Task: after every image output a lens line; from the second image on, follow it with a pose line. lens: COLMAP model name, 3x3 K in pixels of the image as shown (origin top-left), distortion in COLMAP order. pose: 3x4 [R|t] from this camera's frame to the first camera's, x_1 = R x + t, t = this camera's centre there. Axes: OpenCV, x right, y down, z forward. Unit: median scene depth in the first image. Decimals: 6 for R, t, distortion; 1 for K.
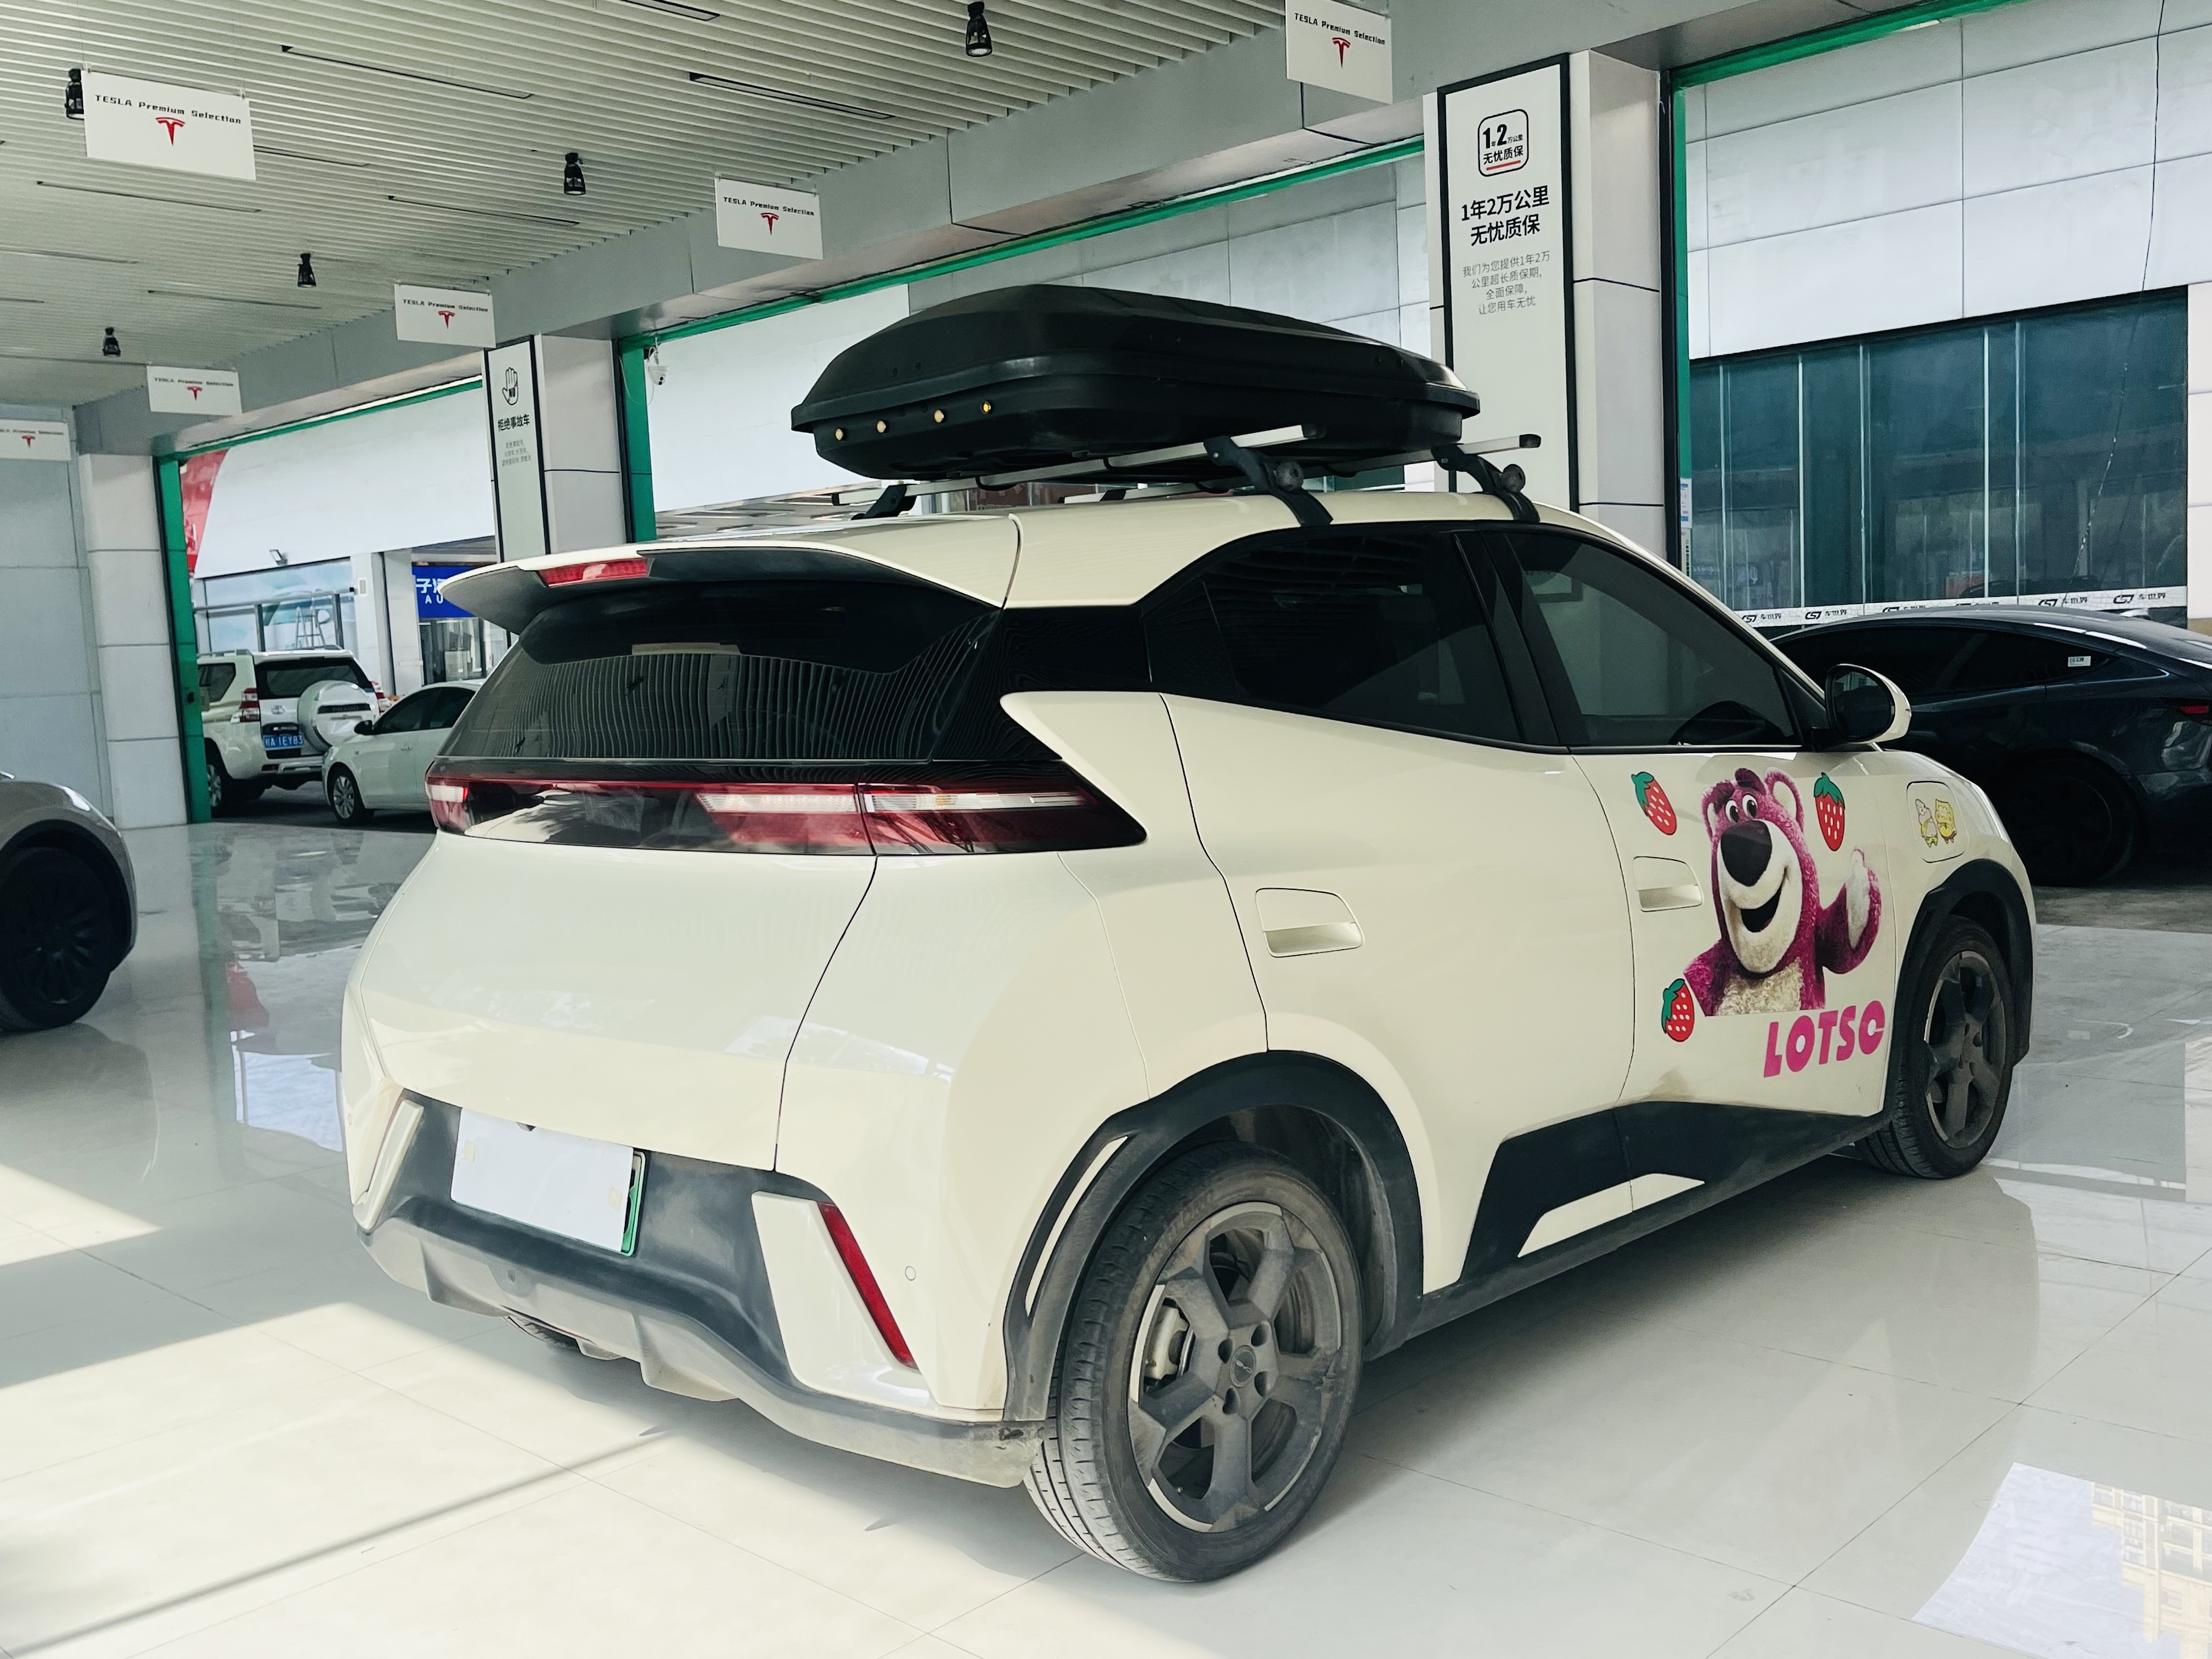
lens RADIAL K [[2013.5, 0, 1106.0], [0, 2013.5, 829.5], [0, 0, 1]] dist [0.016250, -0.000768]
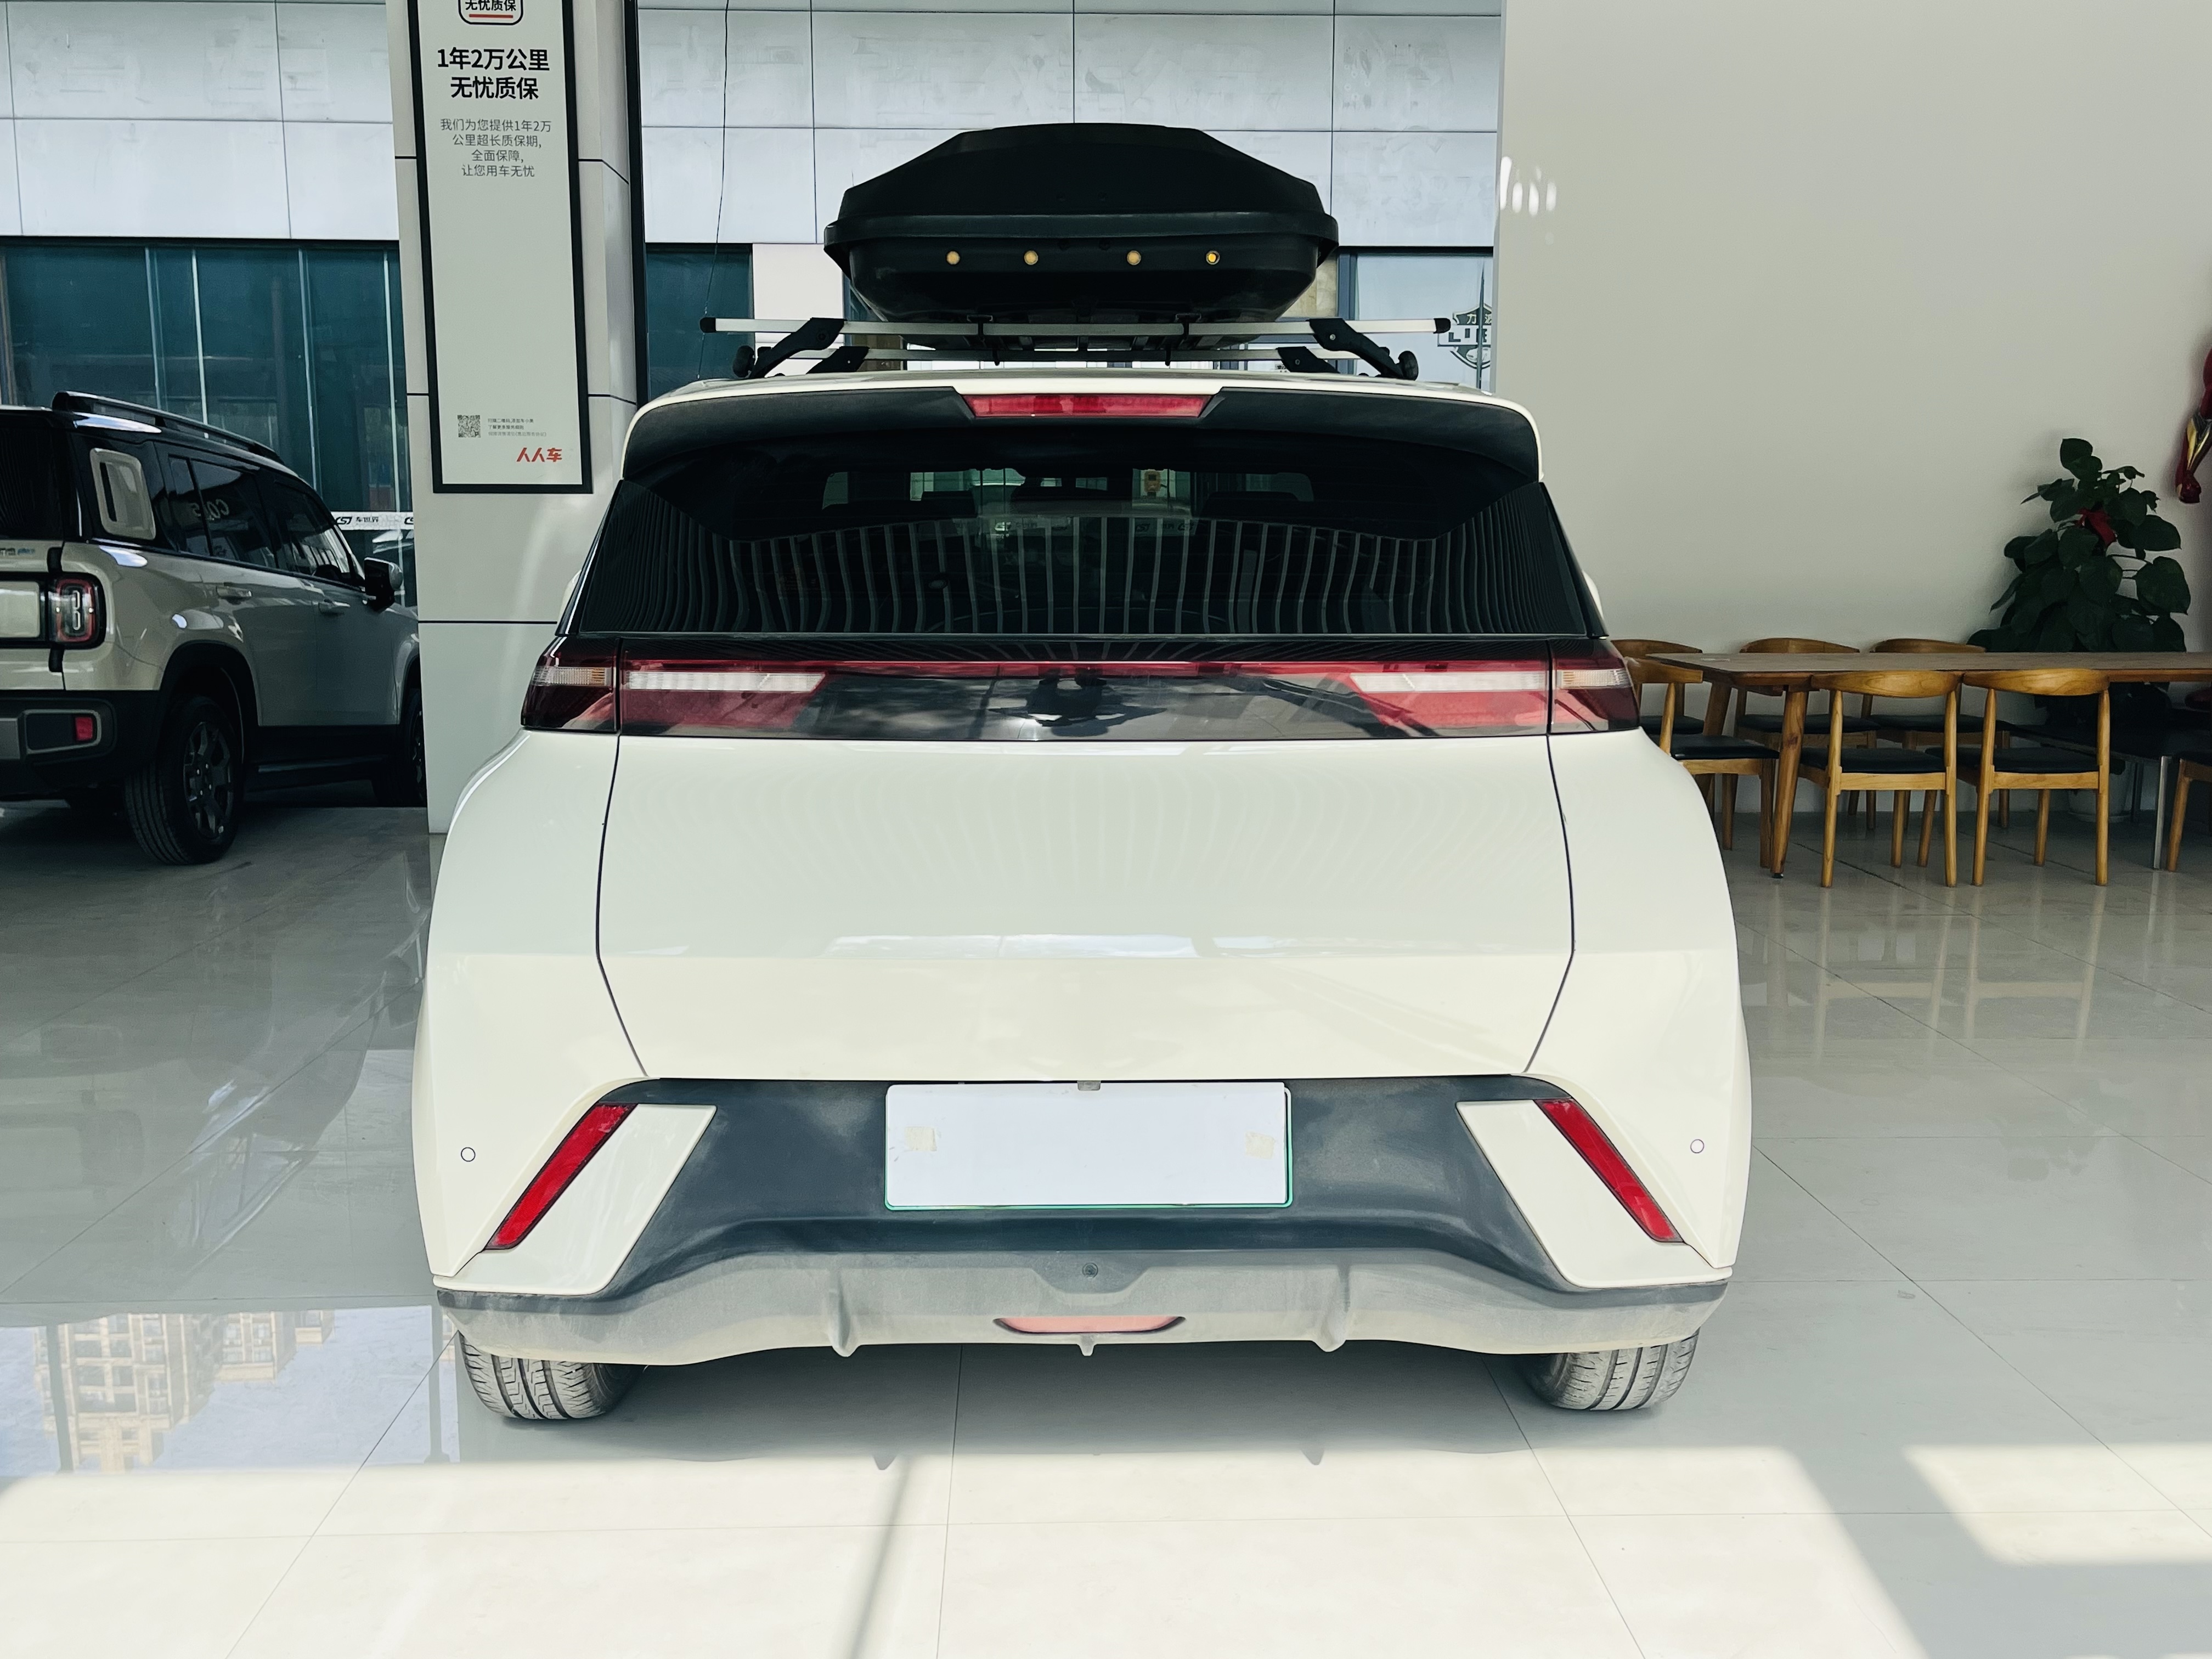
lens RADIAL K [[2004.9, 0, 1086.3], [0, 2004.9, 823.3], [0, 0, 1]] dist [0.038537, -0.006234]
pose [[0.706065, -0.055647, 0.705957, -0.290611], [0.026888, 0.998296, 0.051799, -0.000144], [-0.707637, -0.017592, 0.706358, 0.146931]]
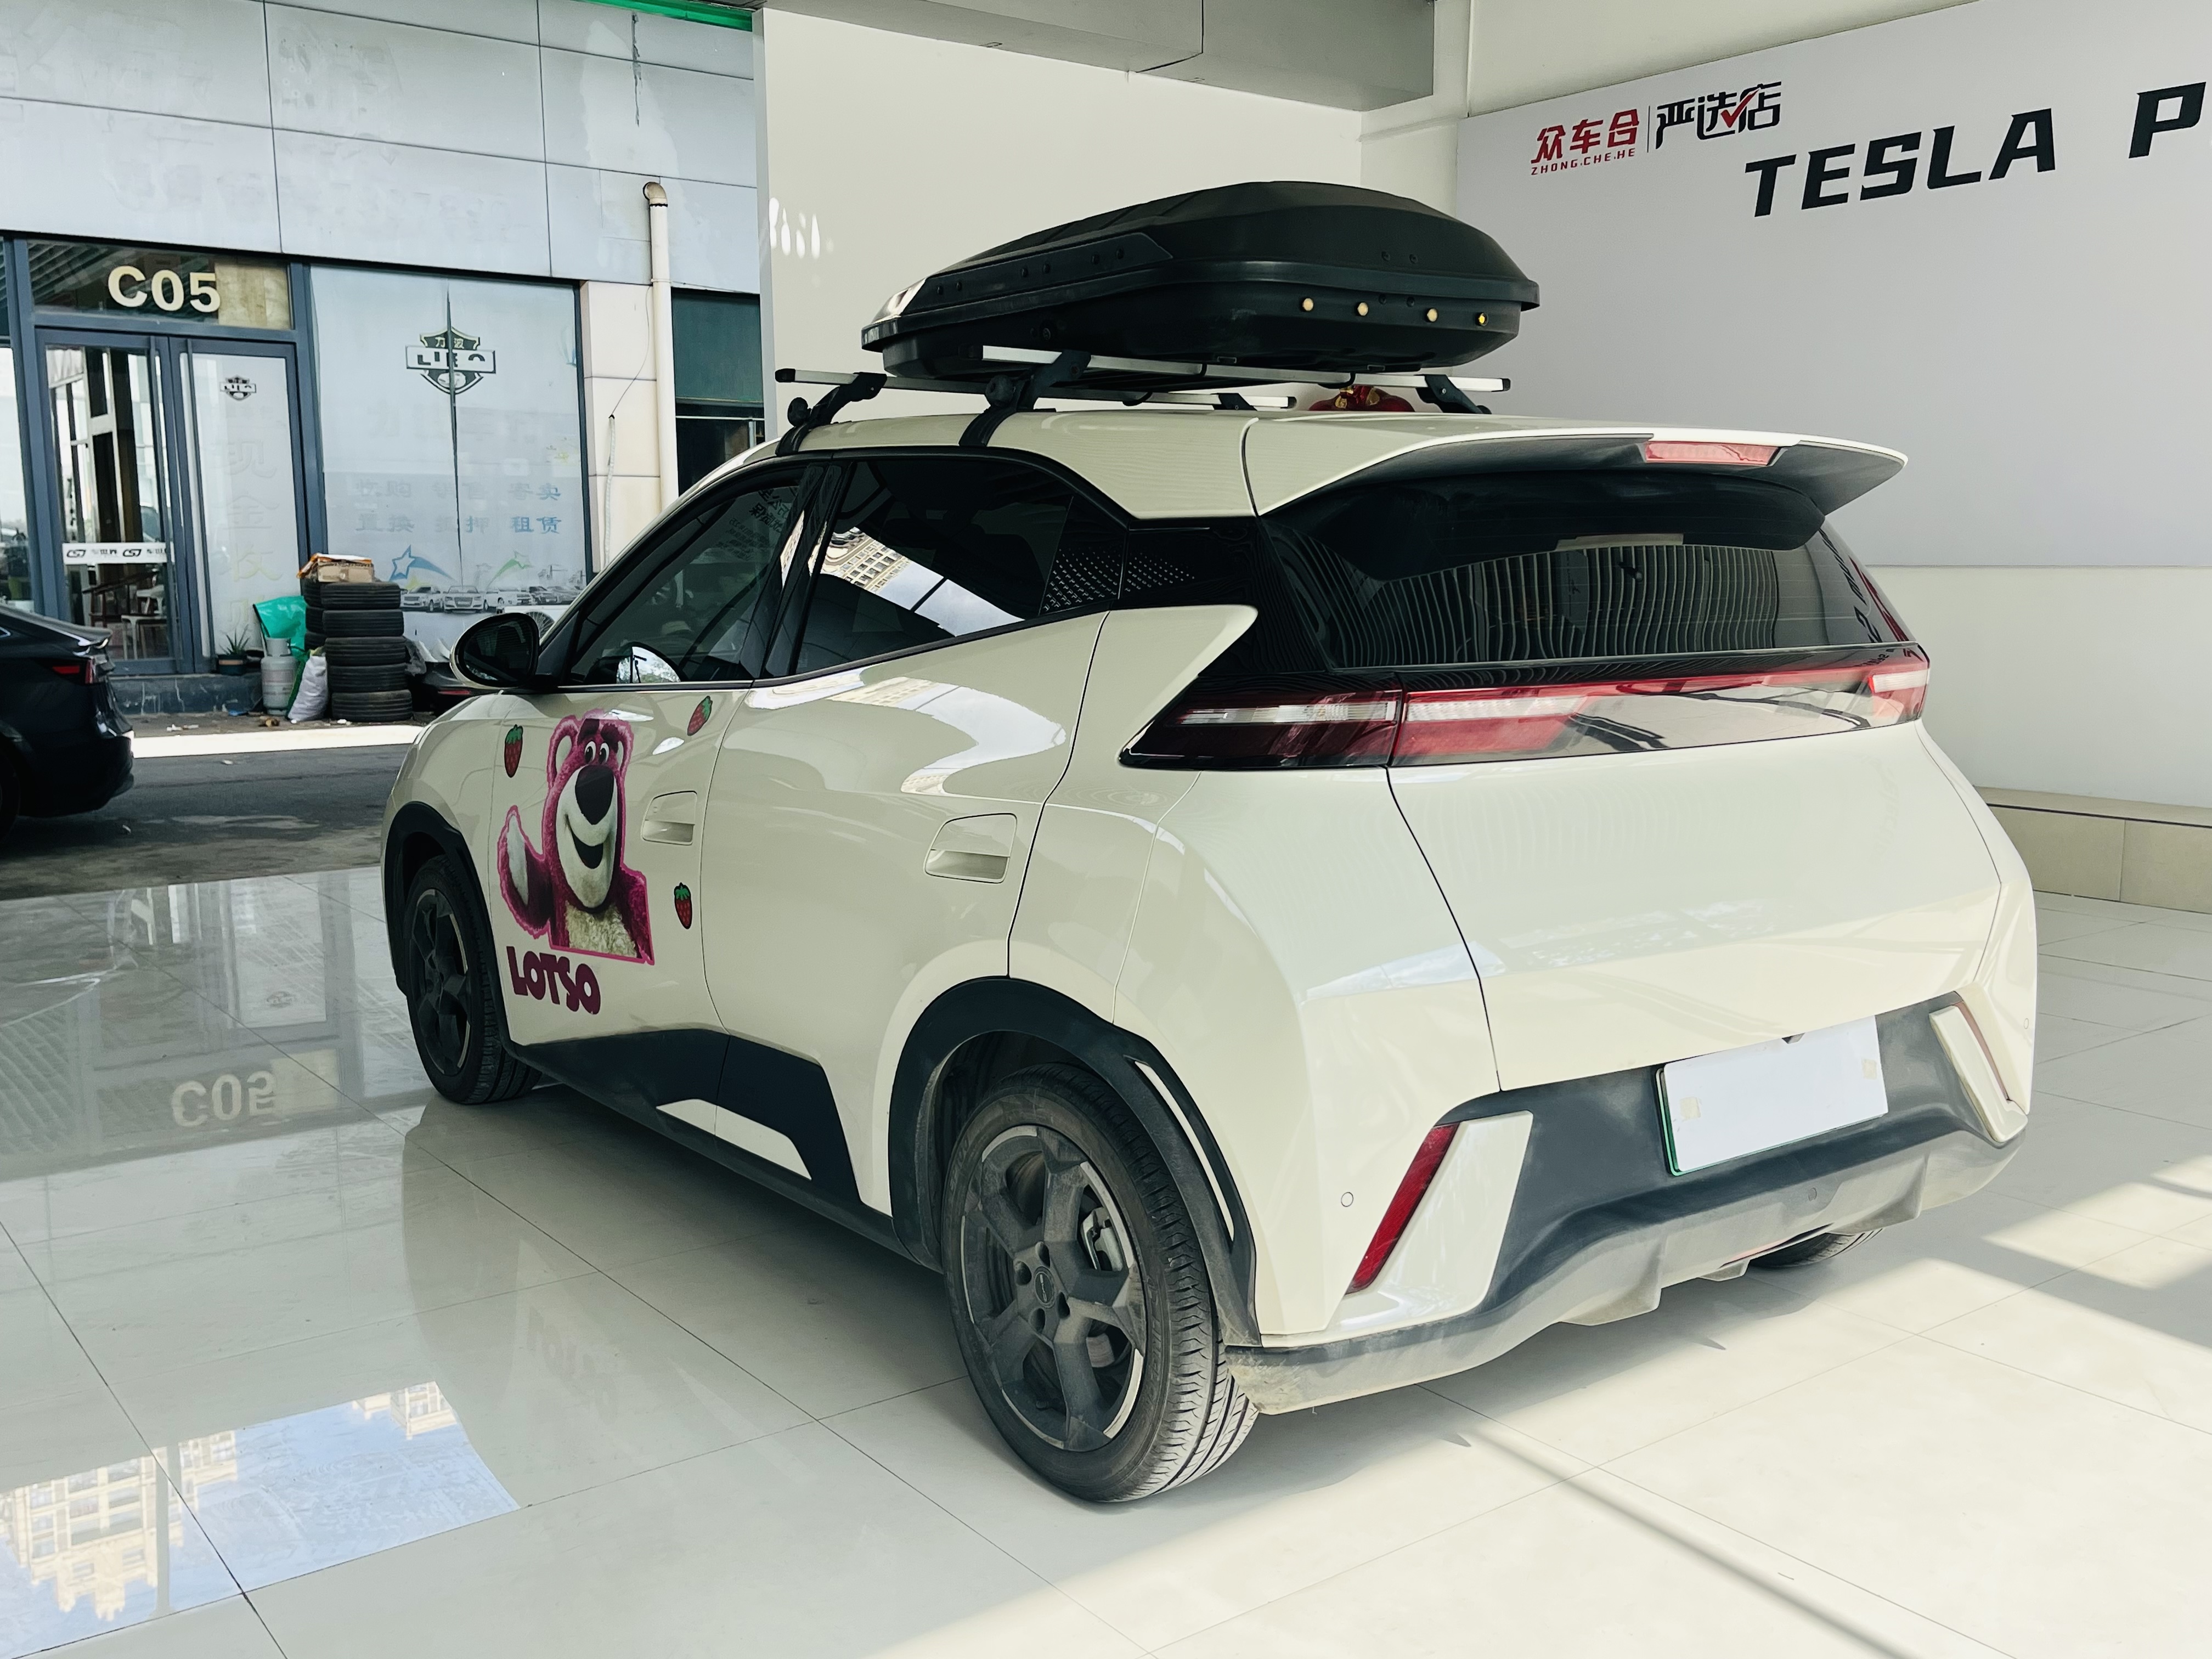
lens RADIAL K [[2050.2, 0, 1106.0], [0, 2050.2, 846.1], [0, 0, 1]] dist [0.005010, -0.001231]
pose [[0.166714, -0.092565, 0.981651, -0.435783], [0.083102, 0.993360, 0.079556, -0.015669], [-0.982497, 0.068314, 0.173300, 0.389864]]
